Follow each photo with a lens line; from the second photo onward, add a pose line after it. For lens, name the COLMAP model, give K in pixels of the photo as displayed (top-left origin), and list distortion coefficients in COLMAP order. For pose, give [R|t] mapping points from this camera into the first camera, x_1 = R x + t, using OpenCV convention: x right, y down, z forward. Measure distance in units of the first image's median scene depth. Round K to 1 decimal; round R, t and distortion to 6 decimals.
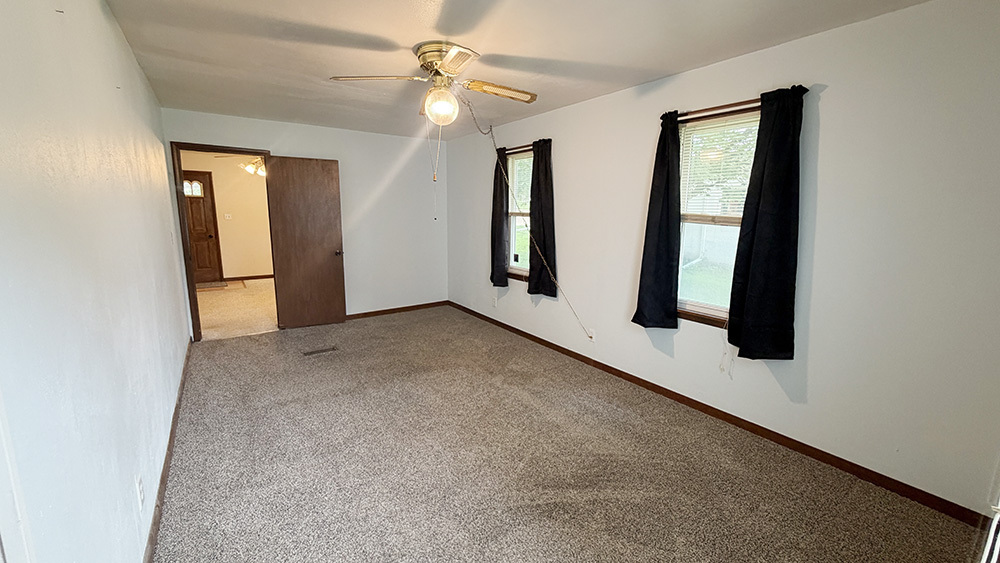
lens RADIAL K [[398.7, 0, 500.0], [0, 398.7, 281.5], [0, 0, 1]] dist [-0.001574, -0.000177]
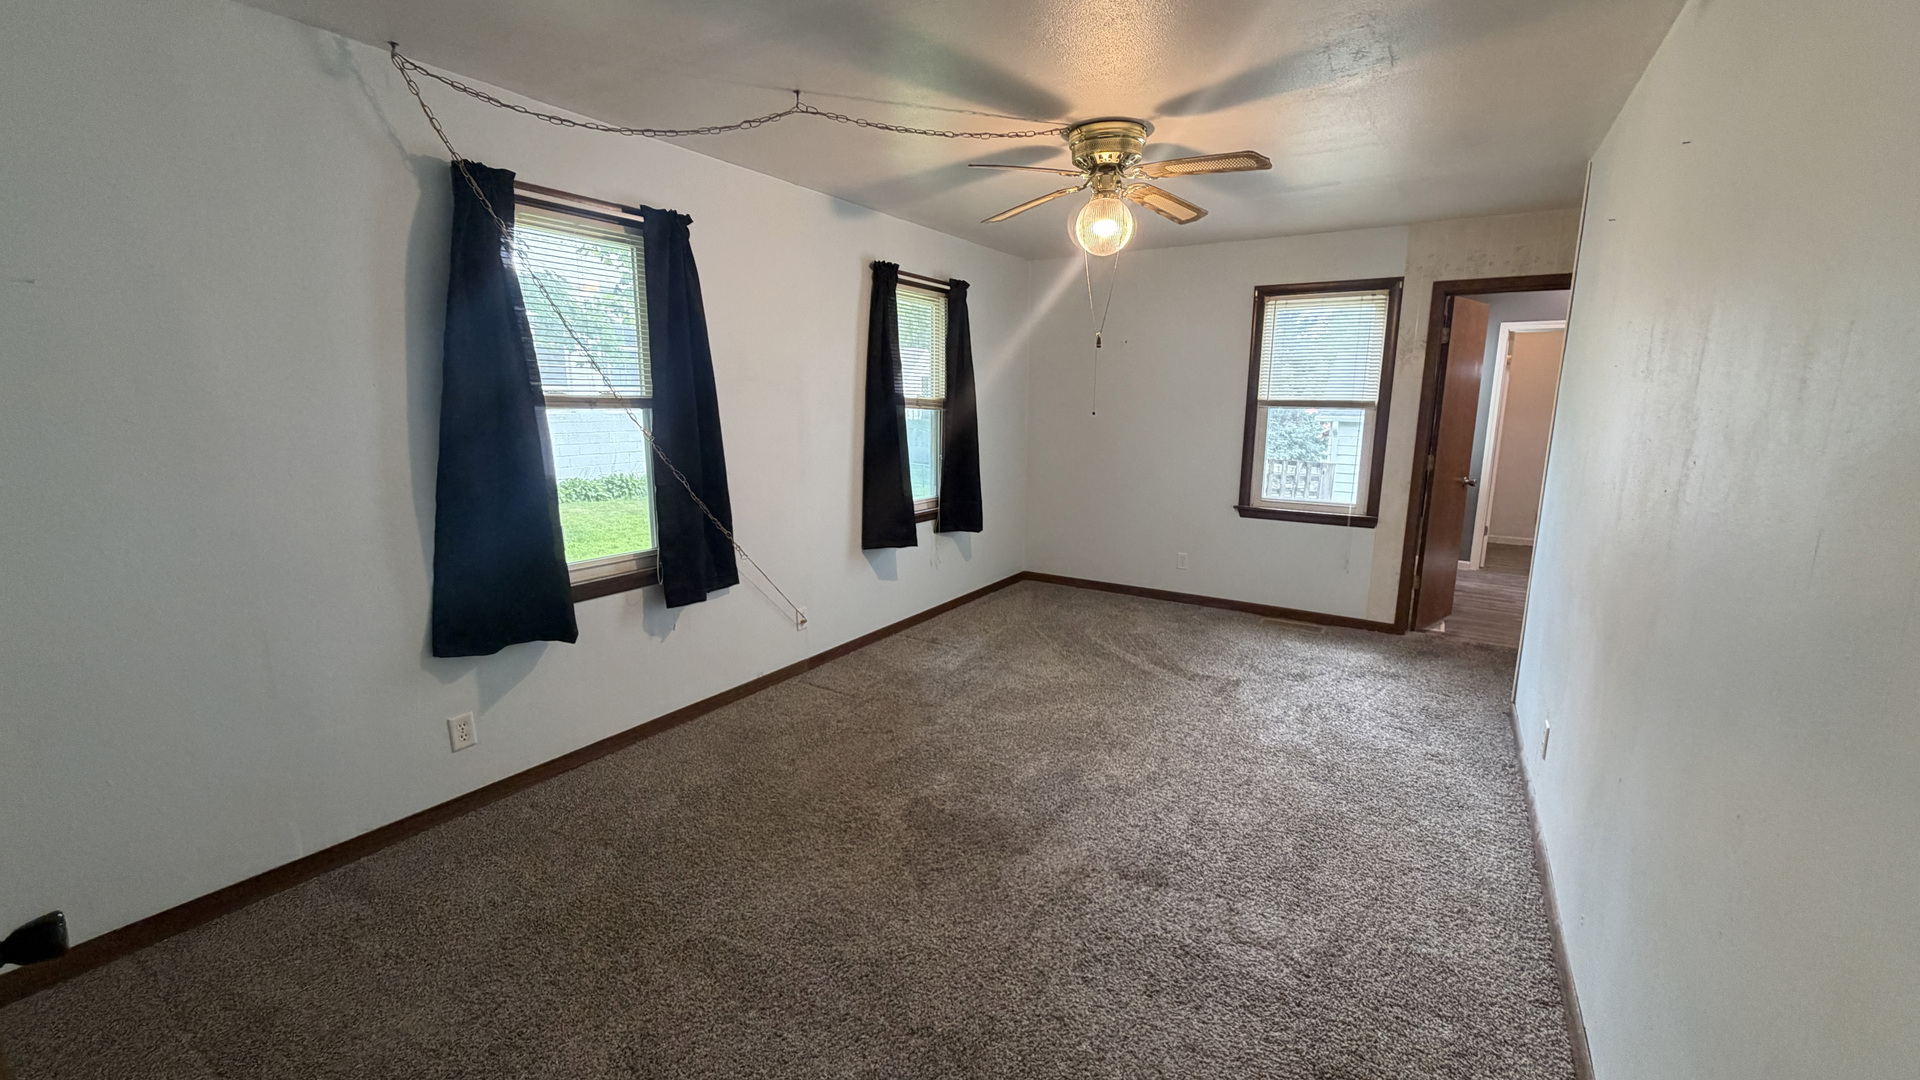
lens RADIAL K [[765.5, 0, 960.0], [0, 765.5, 540.0], [0, 0, 1]] dist [-0.001574, -0.000177]
pose [[-0.374481, -0.182298, 0.909138, -0.950828], [0.157178, 0.953813, 0.255999, -0.245778], [-0.913816, 0.238763, -0.328532, 1.333448]]
